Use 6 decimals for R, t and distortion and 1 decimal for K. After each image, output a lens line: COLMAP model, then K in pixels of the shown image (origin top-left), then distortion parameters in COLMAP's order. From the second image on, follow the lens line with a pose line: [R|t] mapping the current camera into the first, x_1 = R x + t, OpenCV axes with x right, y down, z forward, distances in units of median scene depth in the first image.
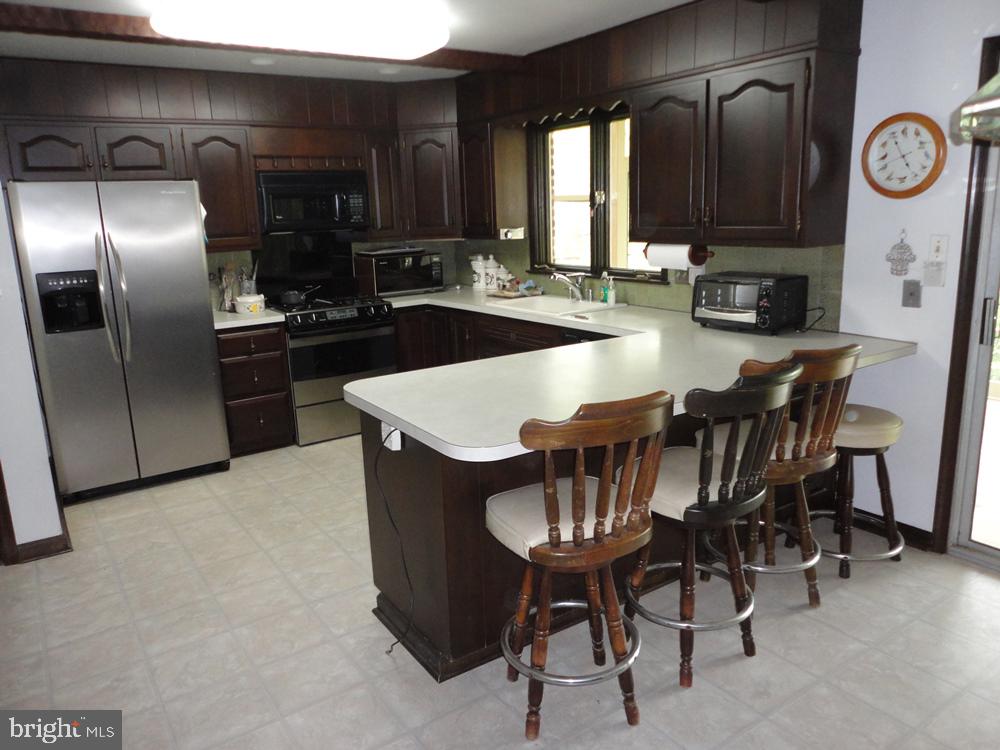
lens RADIAL K [[719.4, 0, 498.4], [0, 719.4, 372.1], [0, 0, 1]] dist [-0.001201, -0.007813]
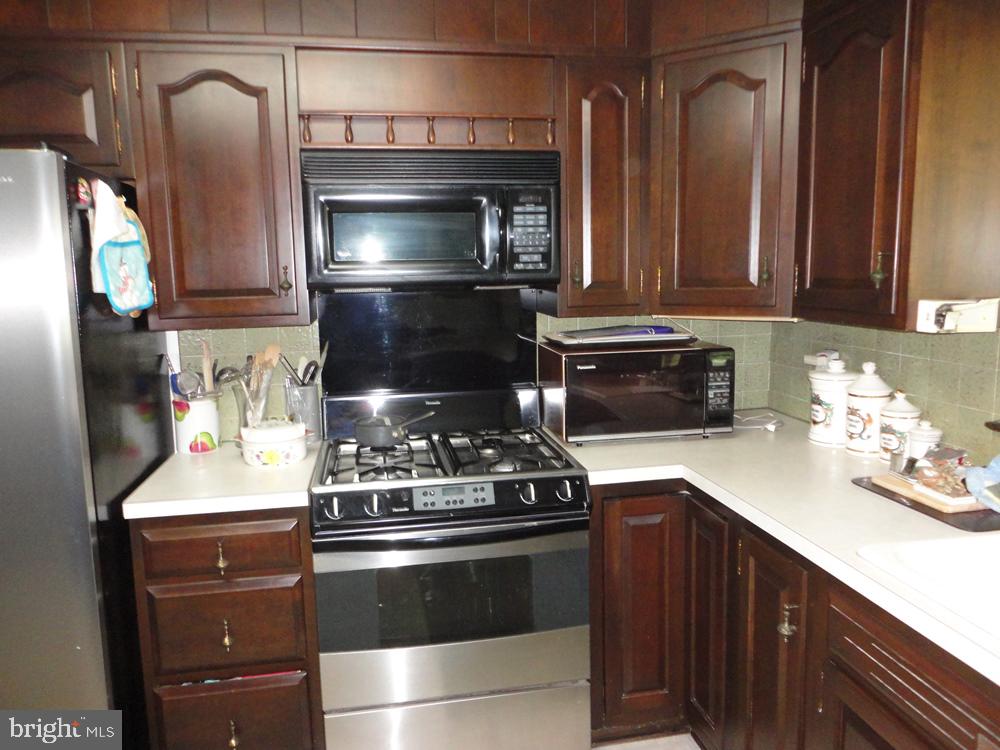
lens RADIAL K [[719.4, 0, 496.5], [0, 719.4, 368.7], [0, 0, 1]] dist [-0.001201, -0.007813]
pose [[0.908582, 0.079461, -0.410078, -0.037719], [-0.107666, 0.993117, -0.046112, -0.135935], [0.403591, 0.086048, 0.910884, 0.643175]]
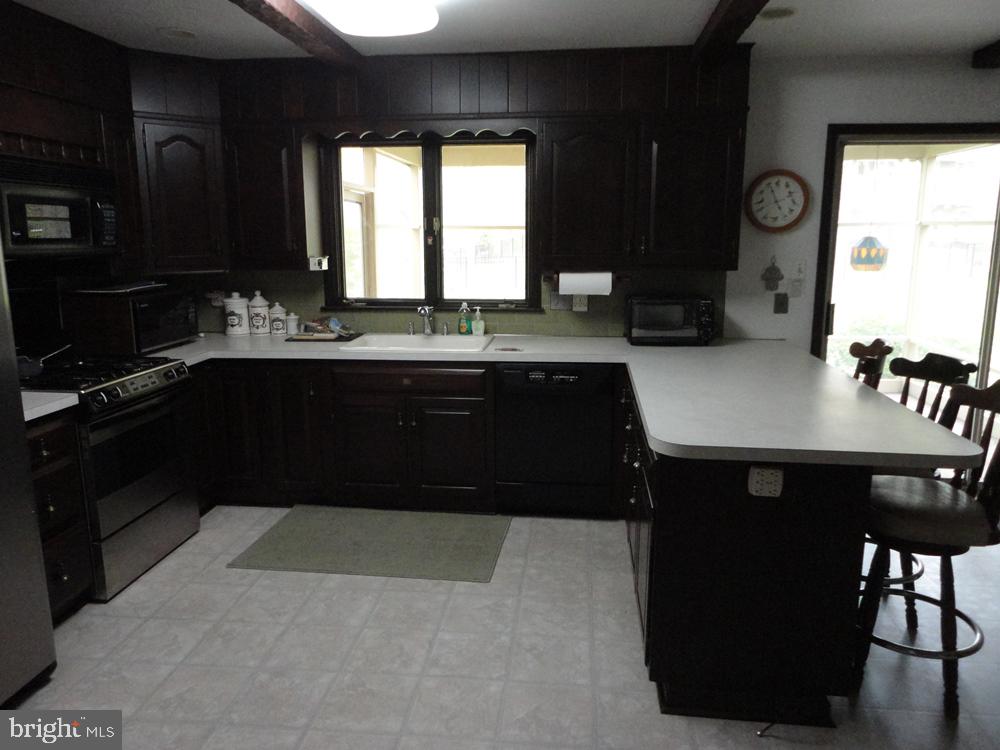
lens RADIAL K [[719.4, 0, 497.0], [0, 719.4, 376.6], [0, 0, 1]] dist [-0.001201, -0.007813]
pose [[0.656875, -0.114307, 0.745284, -0.495290], [0.150208, 0.988468, 0.019216, -0.050481], [-0.738886, 0.099325, 0.666470, 0.321020]]
